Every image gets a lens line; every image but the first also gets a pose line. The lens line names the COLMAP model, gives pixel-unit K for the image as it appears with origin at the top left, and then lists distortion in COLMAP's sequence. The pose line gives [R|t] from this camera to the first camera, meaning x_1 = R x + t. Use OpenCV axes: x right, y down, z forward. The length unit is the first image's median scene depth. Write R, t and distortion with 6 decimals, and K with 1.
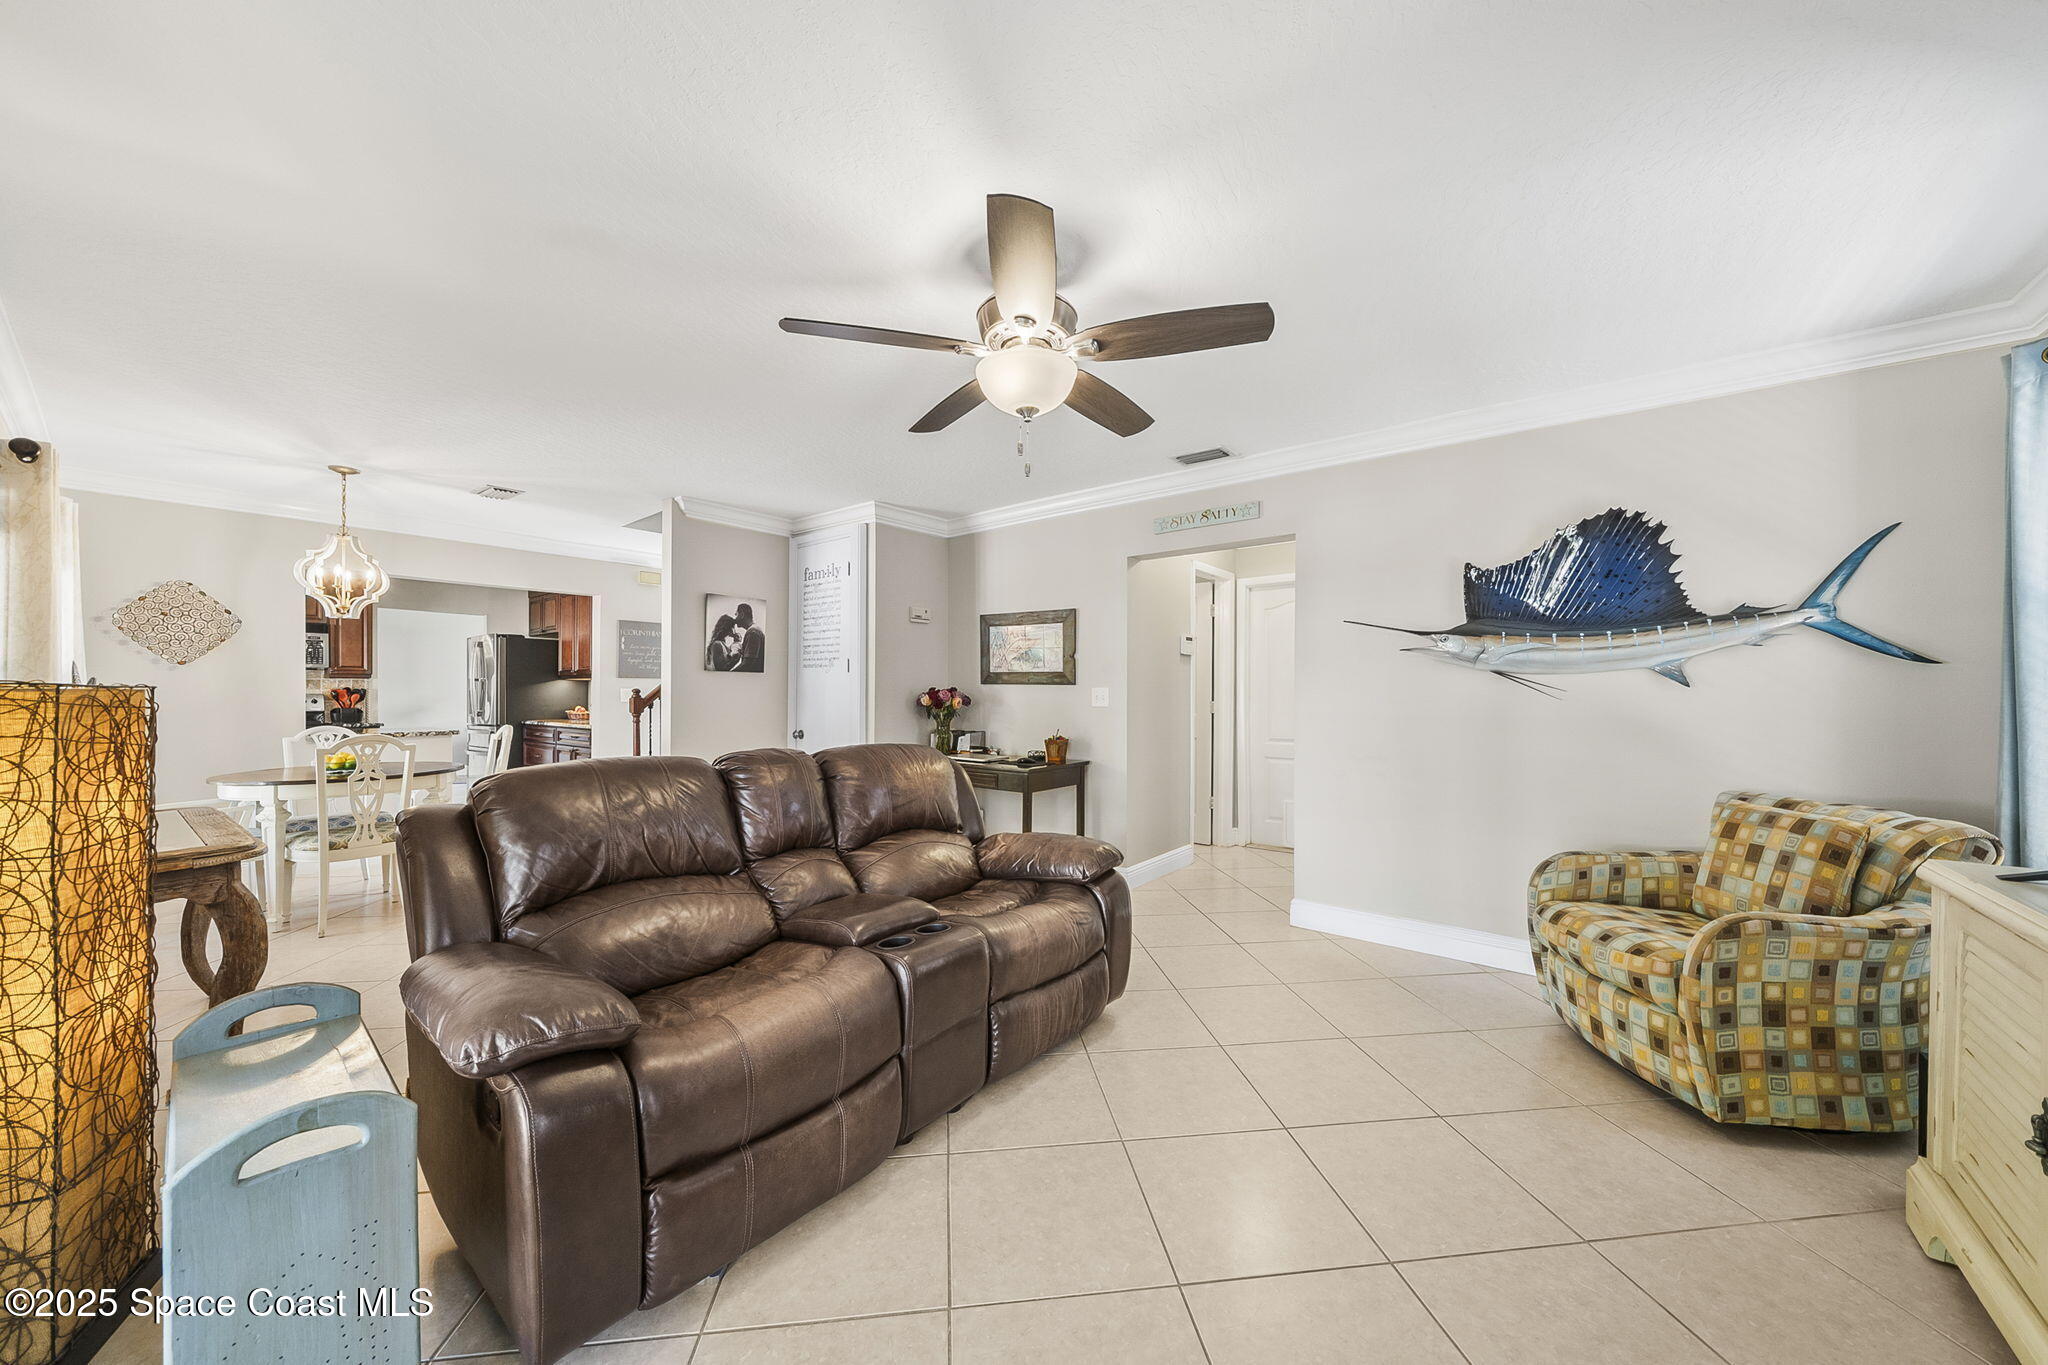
lens RADIAL K [[714.2, 0, 1027.8], [0, 714.2, 693.6], [0, 0, 1]] dist [-0.007656, -0.000041]
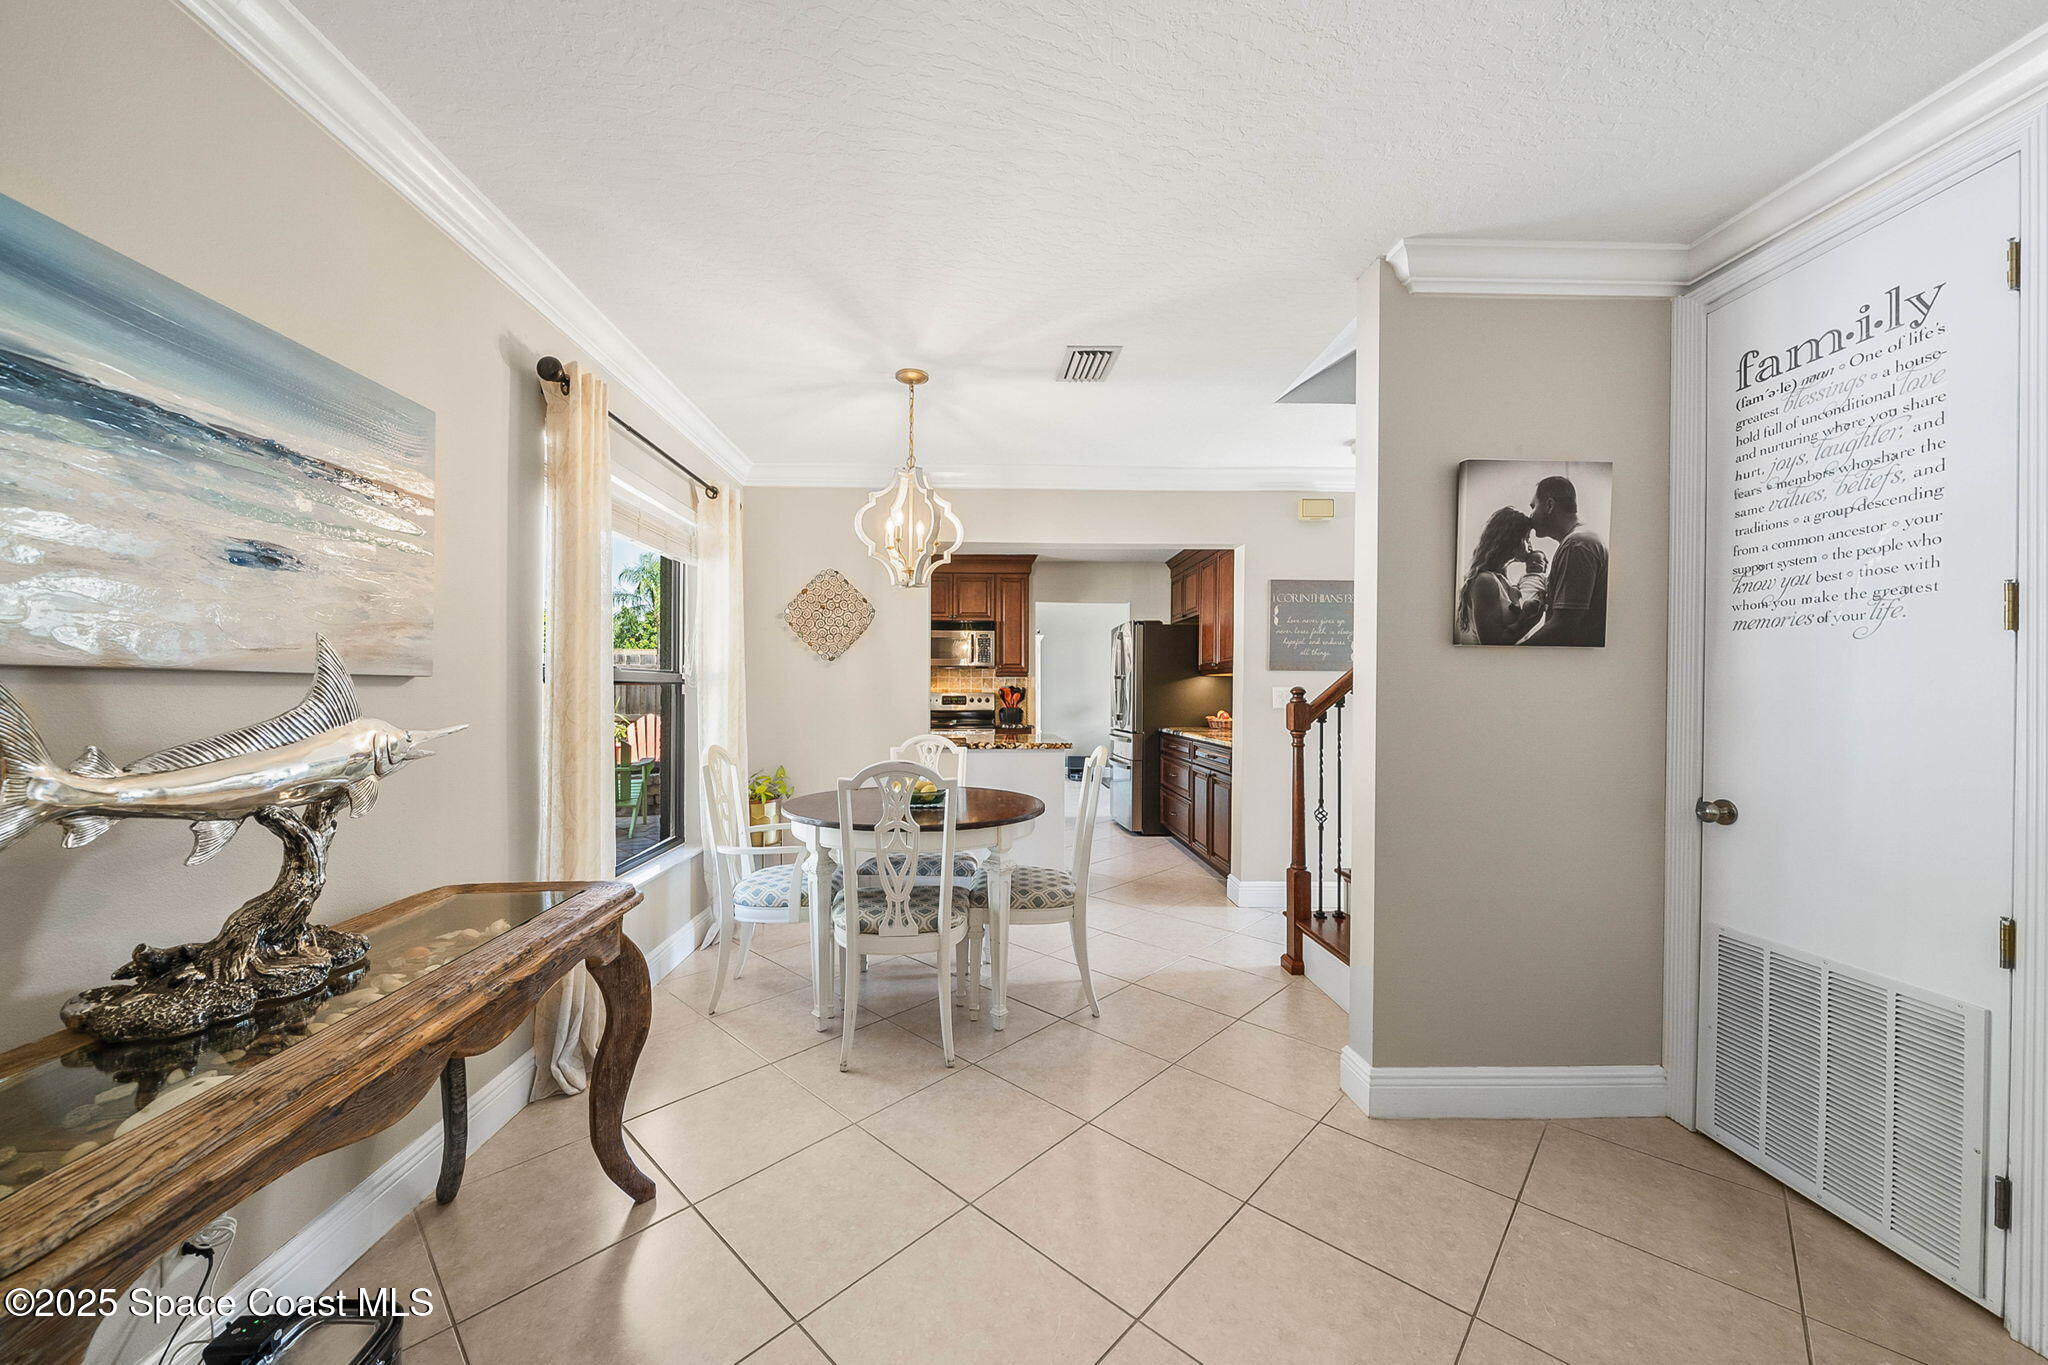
lens RADIAL K [[714.2, 0, 1027.8], [0, 714.2, 693.6], [0, 0, 1]] dist [-0.007656, -0.000041]
pose [[0.659410, 0.006554, -0.751755, -0.283703], [-0.005833, 0.999977, 0.003602, -0.002999], [0.751761, 0.002009, 0.659432, 0.497867]]
